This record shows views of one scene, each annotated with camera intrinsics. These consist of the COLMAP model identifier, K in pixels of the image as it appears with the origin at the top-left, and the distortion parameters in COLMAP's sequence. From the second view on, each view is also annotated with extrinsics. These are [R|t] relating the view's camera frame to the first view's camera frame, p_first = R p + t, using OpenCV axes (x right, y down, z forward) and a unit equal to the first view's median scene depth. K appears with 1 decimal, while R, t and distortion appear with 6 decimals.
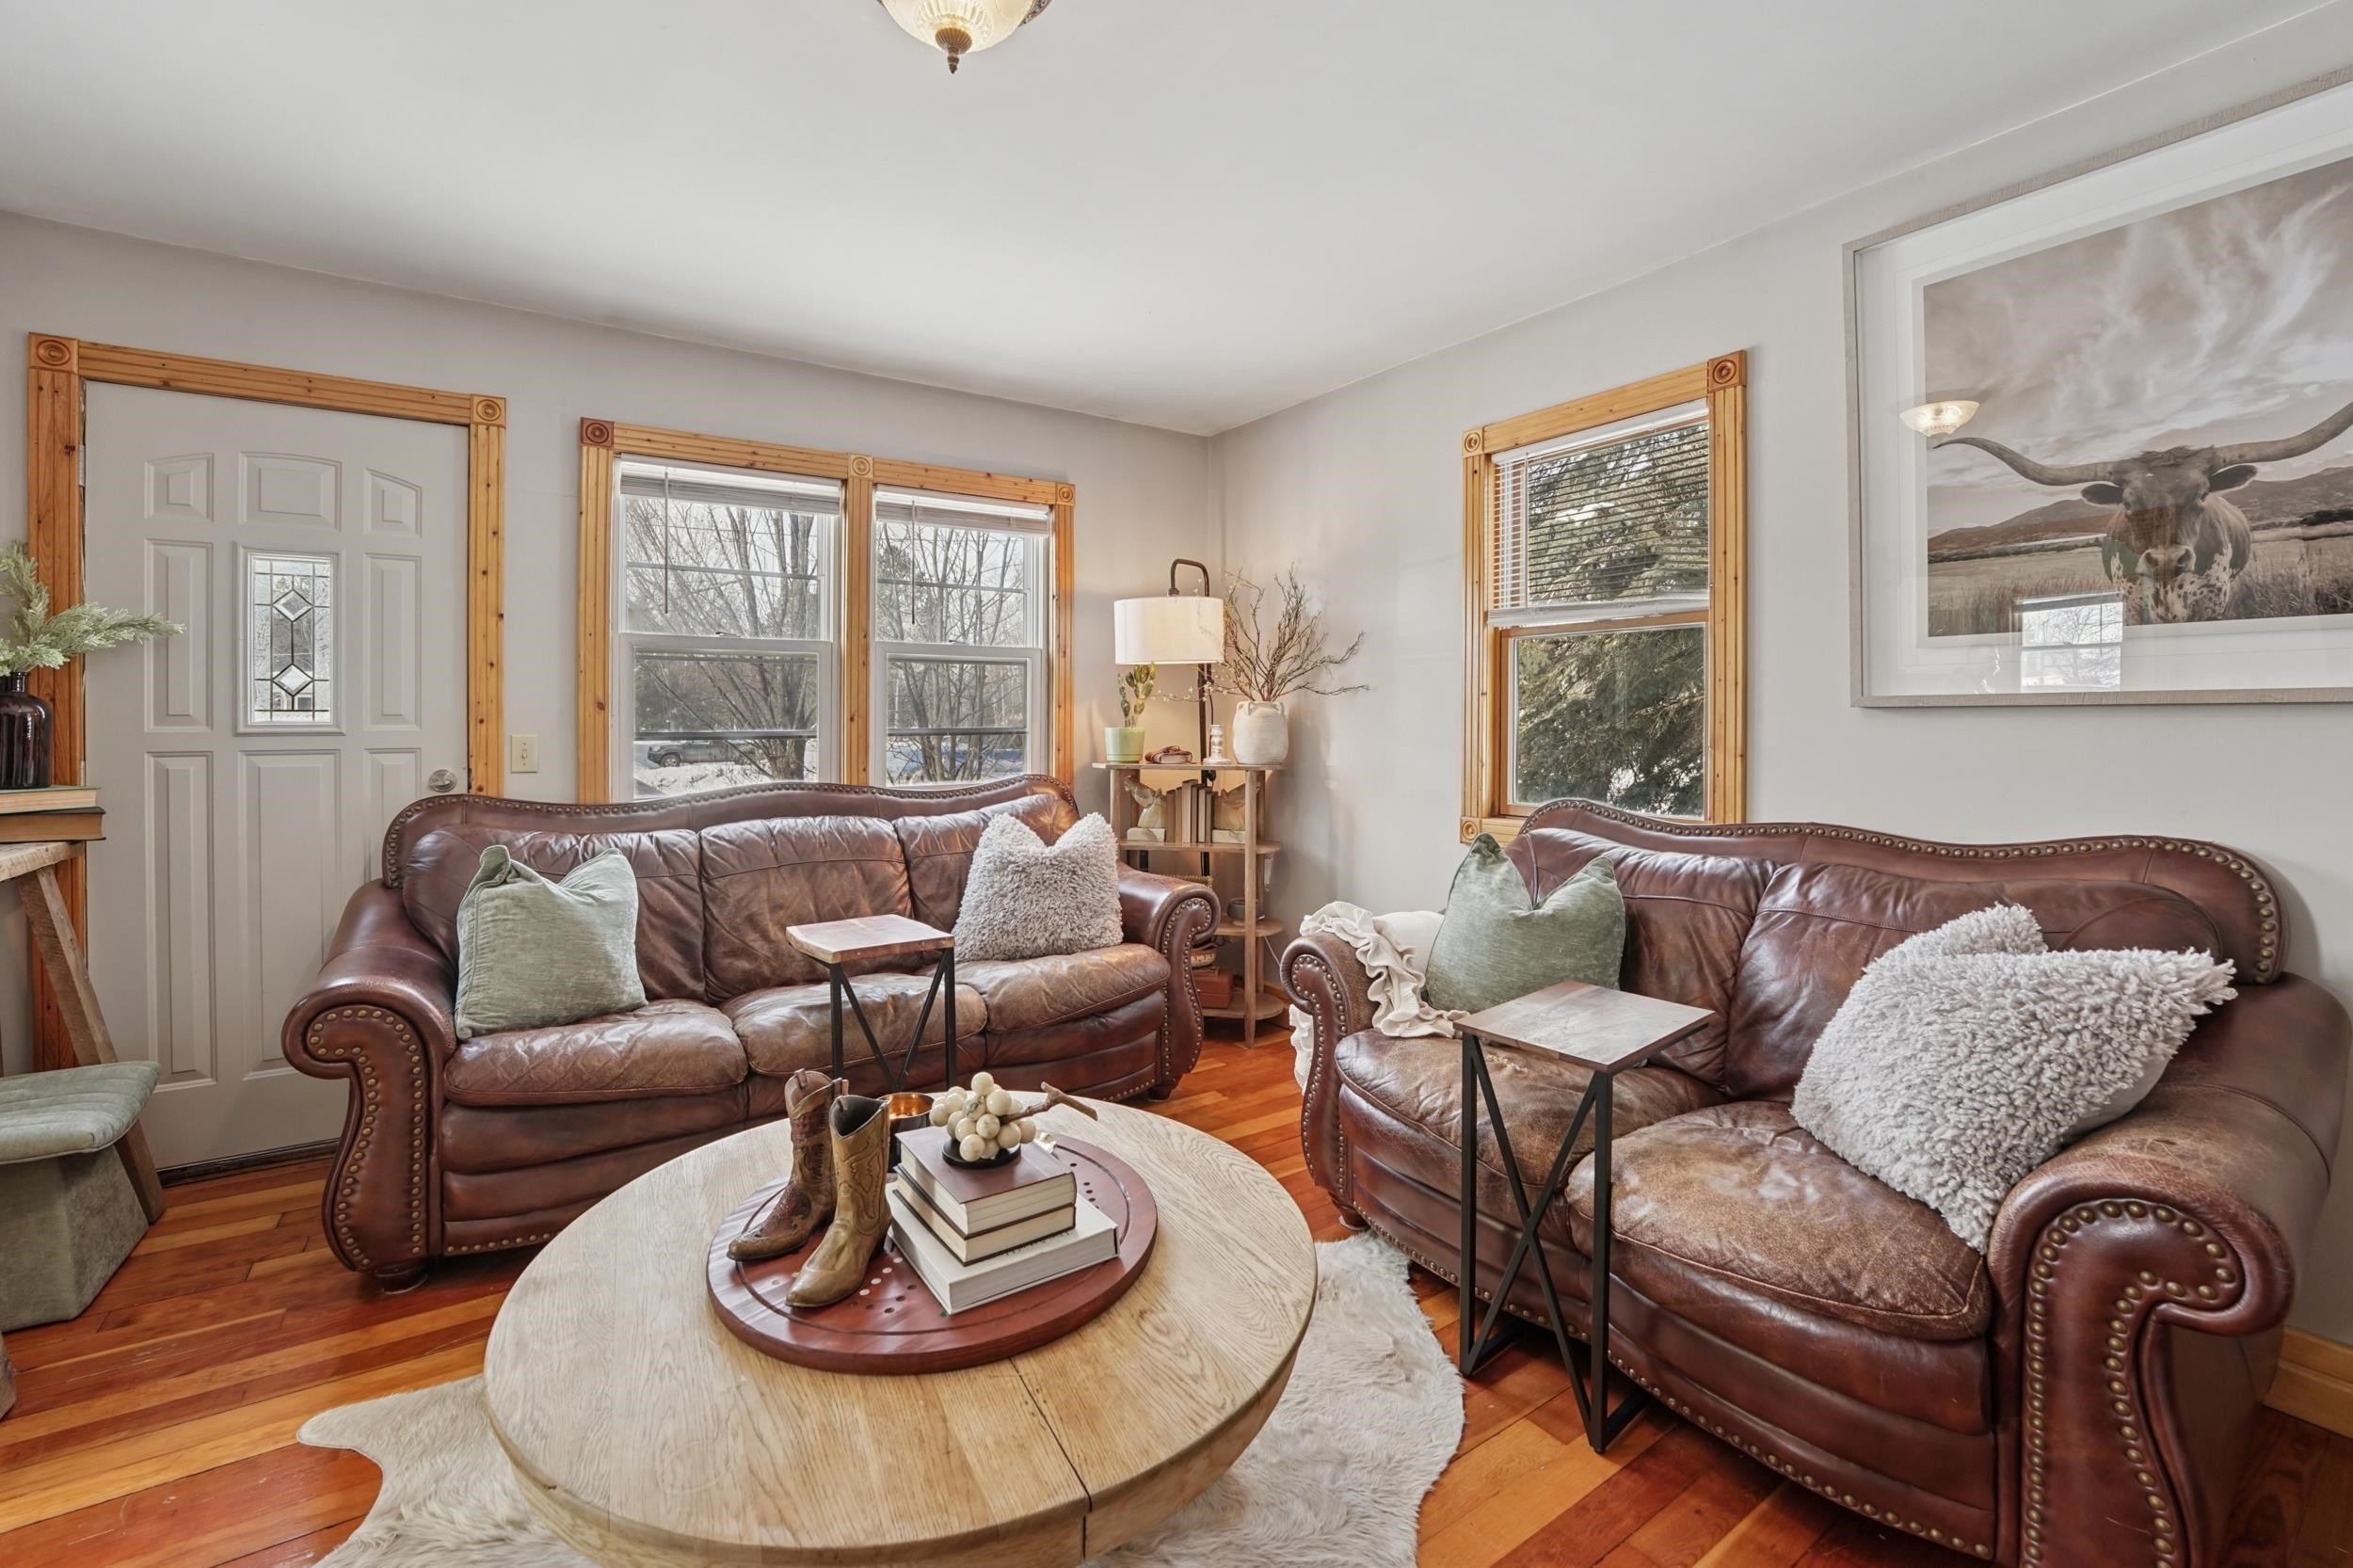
lens RADIAL K [[986.3, 0, 1102.5], [0, 986.3, 724.6], [0, 0, 1]] dist [-0.022664, 0.001191]
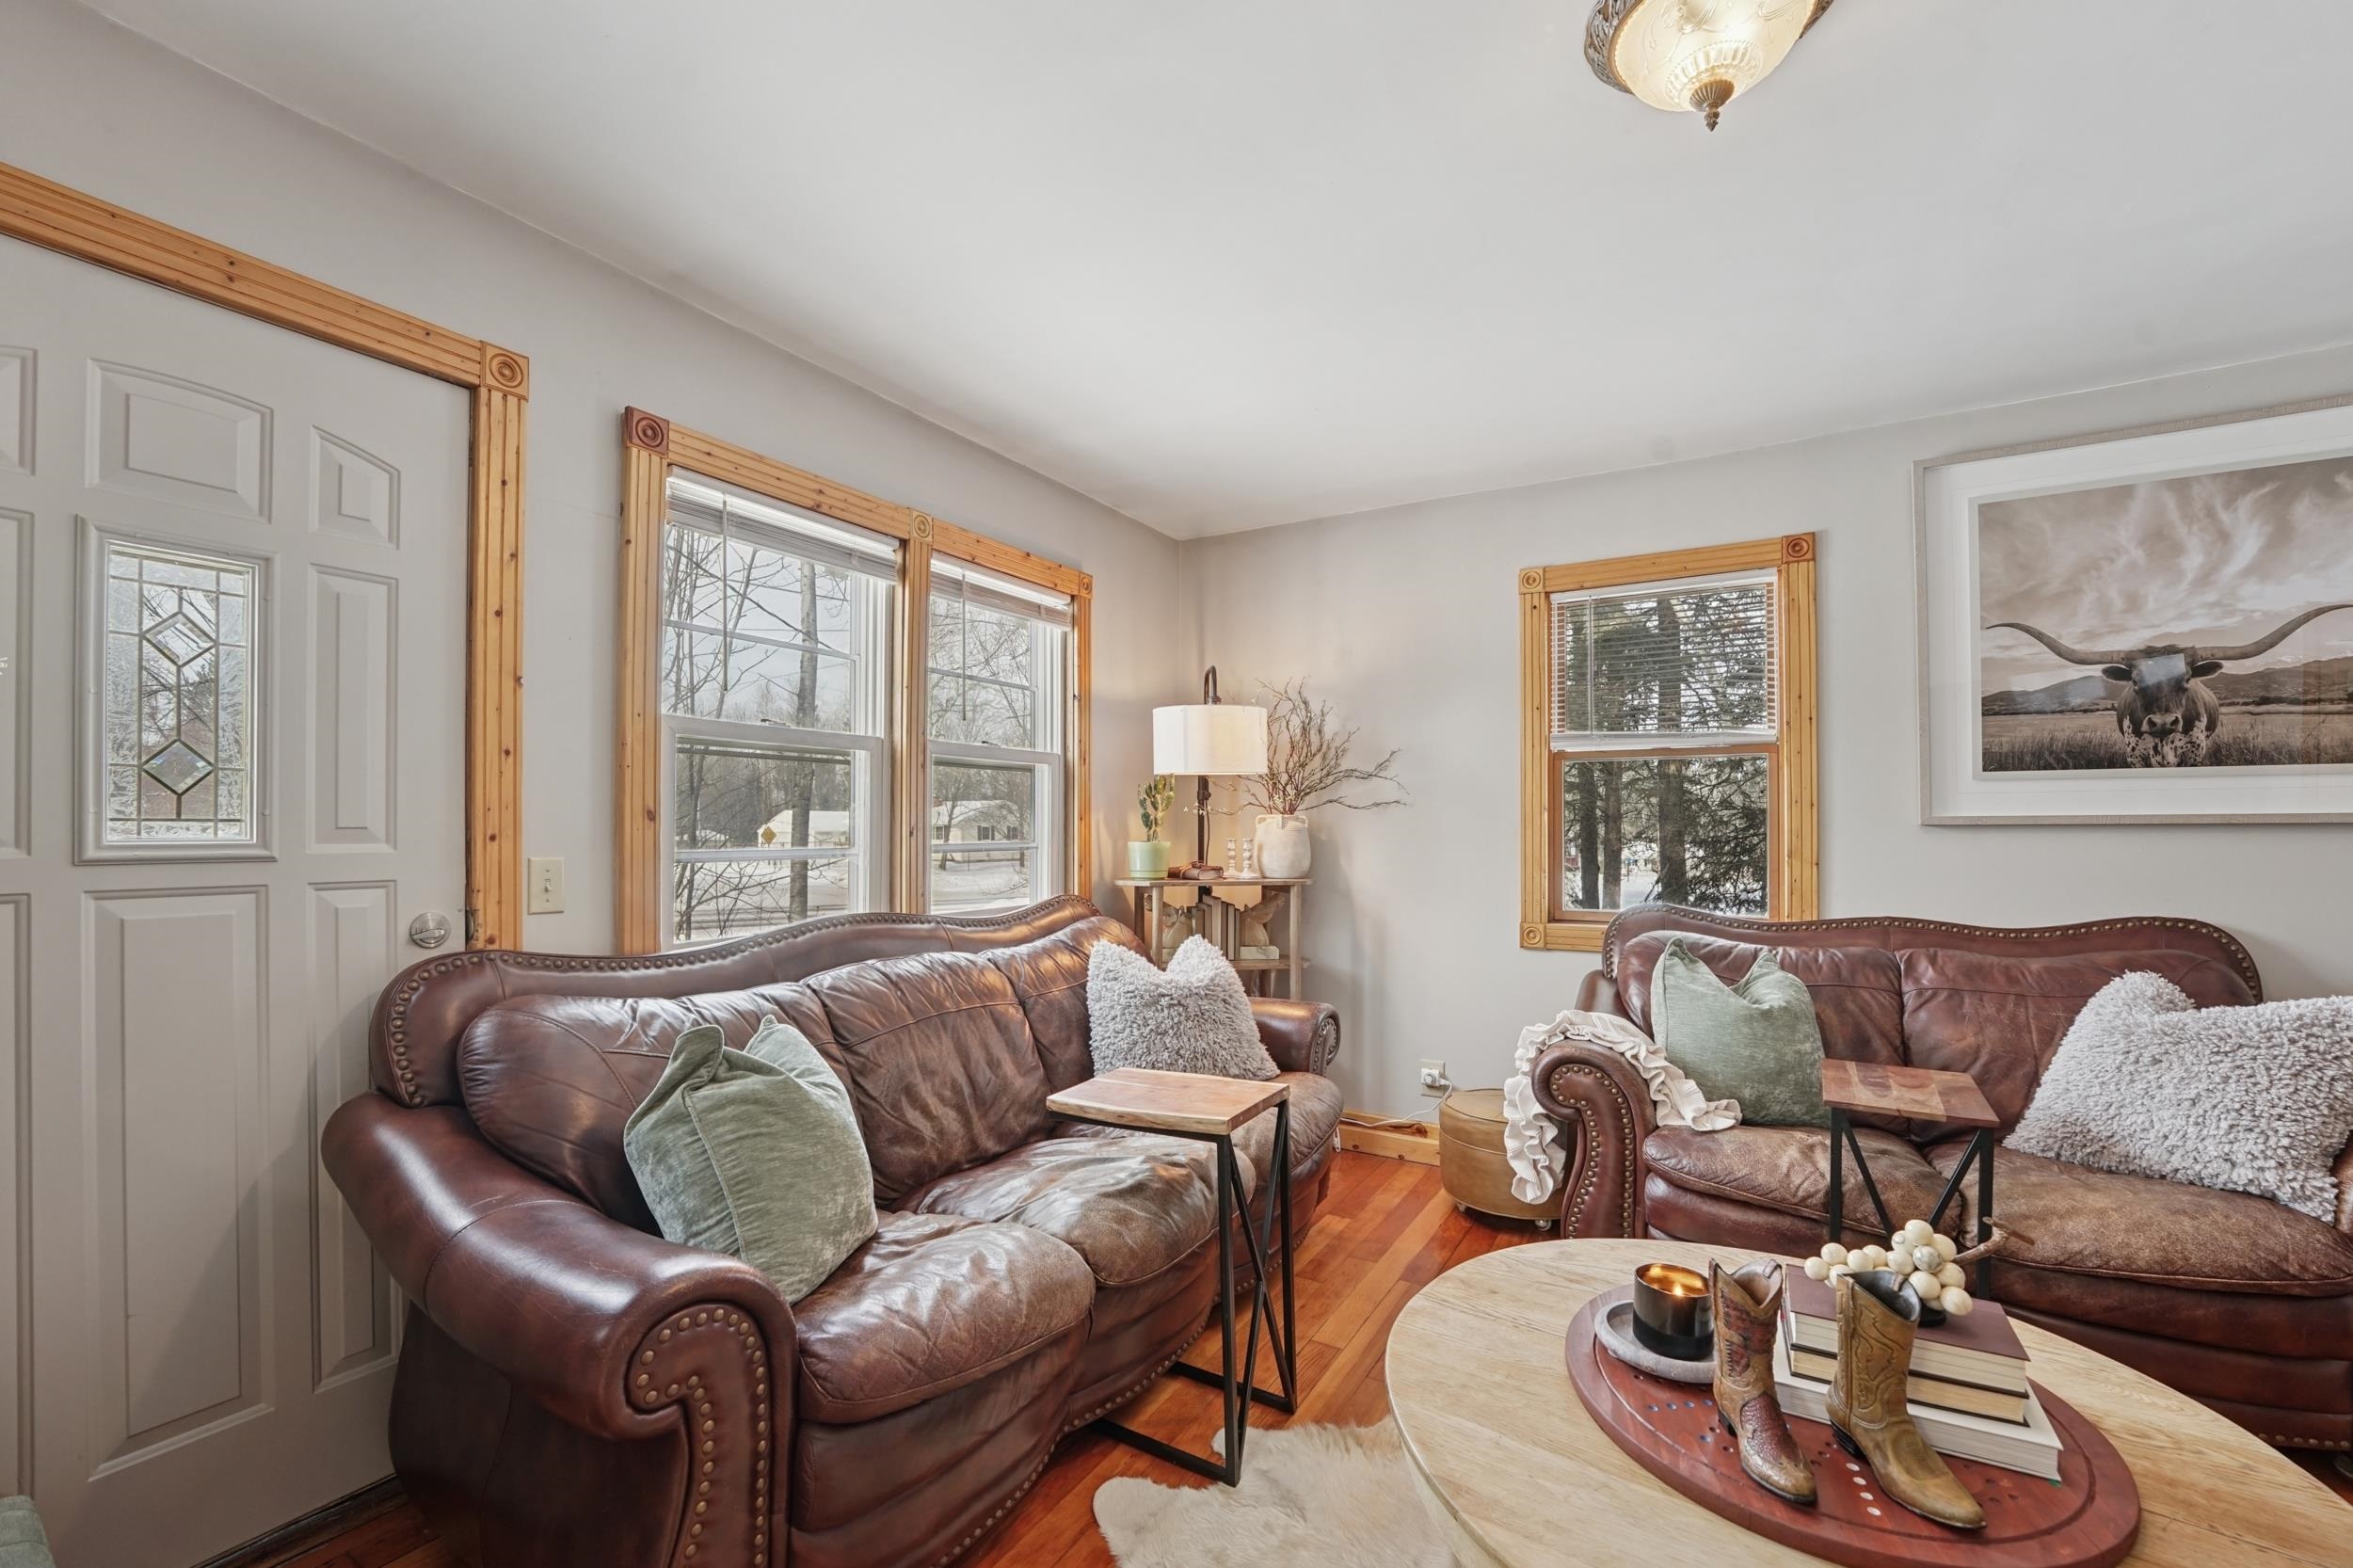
lens RADIAL K [[986.3, 0, 1163.7], [0, 986.3, 824.1], [0, 0, 1]] dist [-0.022664, 0.001191]
pose [[0.902326, 0.003646, 0.431040, -0.583906], [0.001341, 0.999936, -0.011267, -0.005043], [-0.431053, 0.010744, 0.902263, 0.241208]]
